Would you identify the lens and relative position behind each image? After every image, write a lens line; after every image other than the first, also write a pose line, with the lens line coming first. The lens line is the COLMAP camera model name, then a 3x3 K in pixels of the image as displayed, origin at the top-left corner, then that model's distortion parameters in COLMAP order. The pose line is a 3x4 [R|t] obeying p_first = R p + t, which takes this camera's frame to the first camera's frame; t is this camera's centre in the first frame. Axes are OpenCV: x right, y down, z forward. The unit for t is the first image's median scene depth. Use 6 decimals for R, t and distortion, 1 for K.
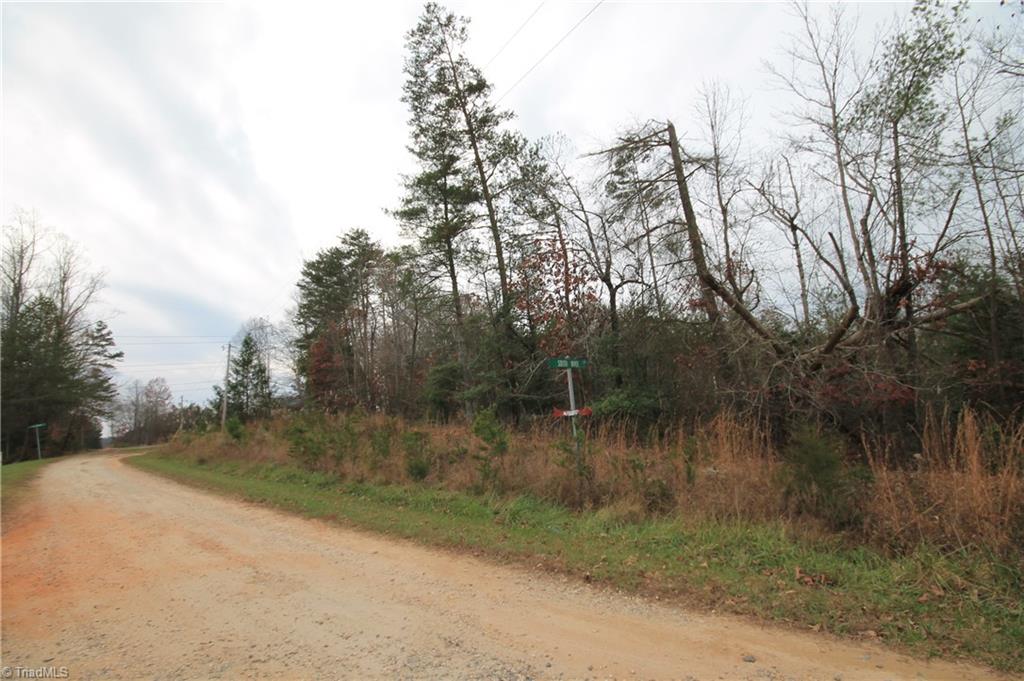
lens RADIAL K [[476.4, 0, 516.7], [0, 476.4, 344.1], [0, 0, 1]] dist [0.010414, -0.011953]
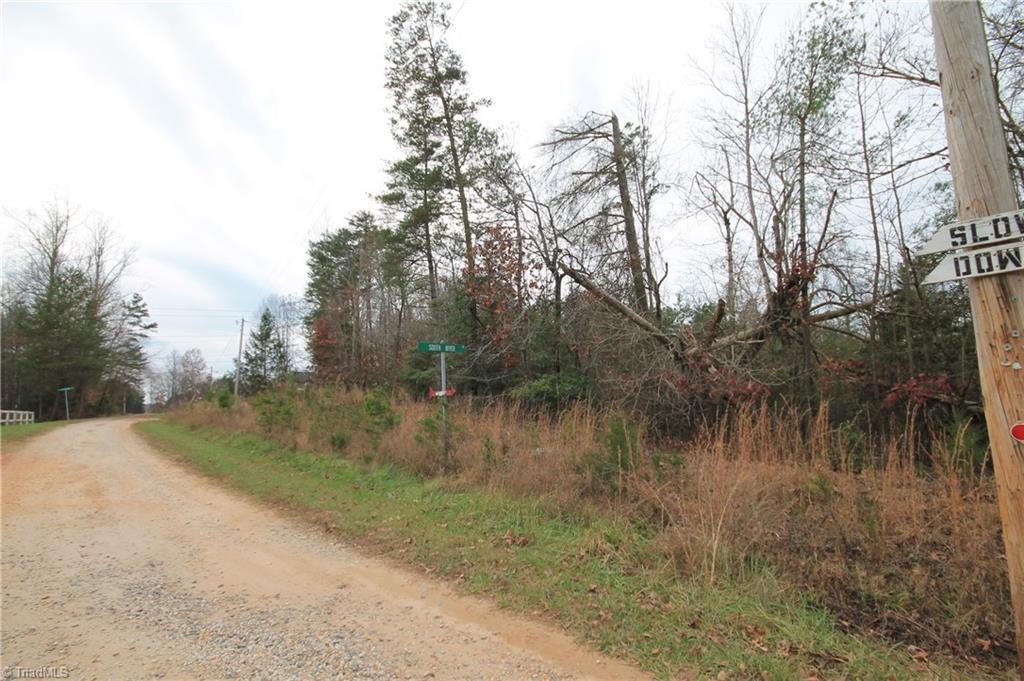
lens RADIAL K [[476.4, 0, 516.8], [0, 476.4, 344.3], [0, 0, 1]] dist [0.010414, -0.011953]
pose [[0.997612, 0.035241, -0.059408, 0.181093], [-0.033142, 0.998804, 0.035947, -0.006173], [0.060604, -0.033892, 0.997586, -0.035691]]
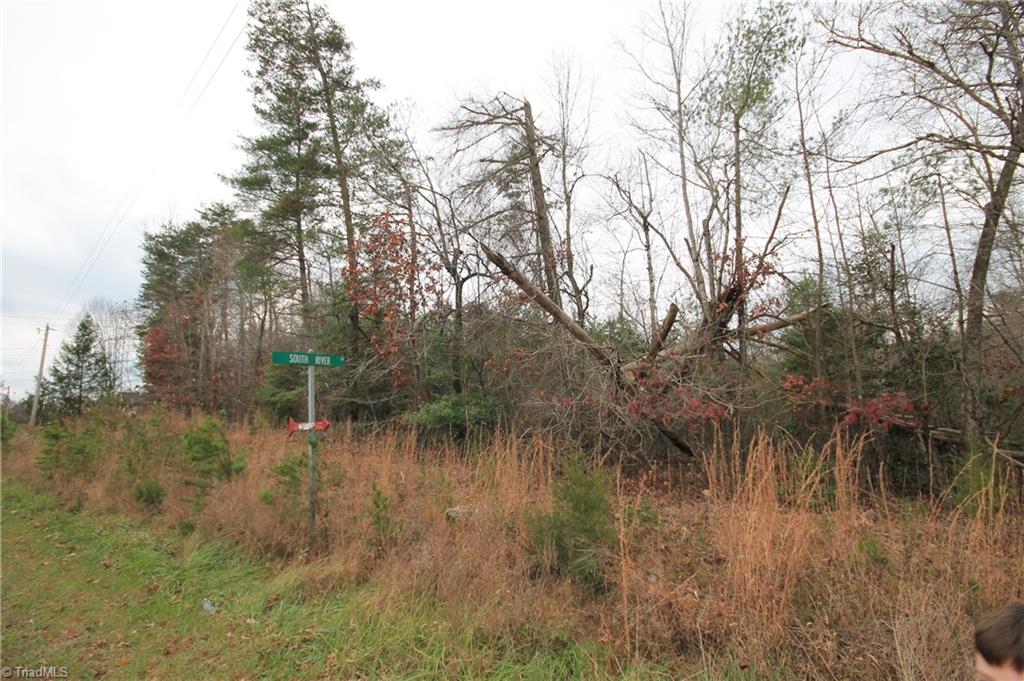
lens RADIAL K [[476.4, 0, 514.6], [0, 476.4, 343.8], [0, 0, 1]] dist [0.010414, -0.011953]
pose [[0.983022, 0.049456, 0.176696, 0.153142], [-0.047963, 0.998768, -0.012713, 0.005652], [-0.177108, 0.004022, 0.984183, 0.113446]]
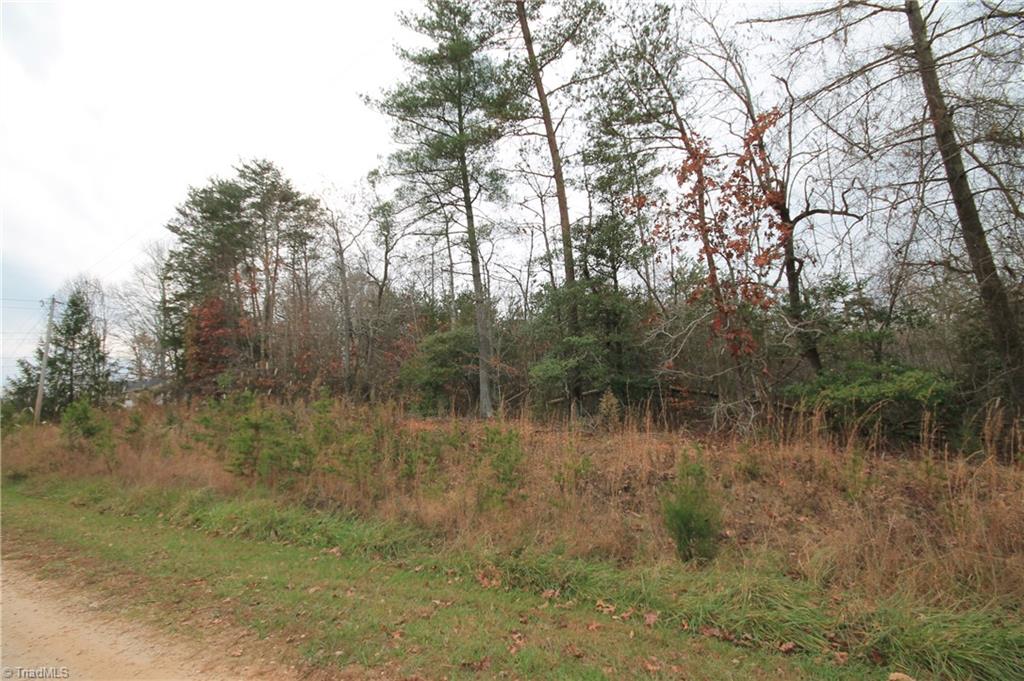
lens RADIAL K [[476.4, 0, 512.9], [0, 476.4, 343.5], [0, 0, 1]] dist [0.010414, -0.011953]
pose [[0.967290, 0.054195, 0.247818, -0.345178], [-0.055762, 0.998444, -0.000699, 0.081300], [-0.247470, -0.013142, 0.968806, 0.455370]]
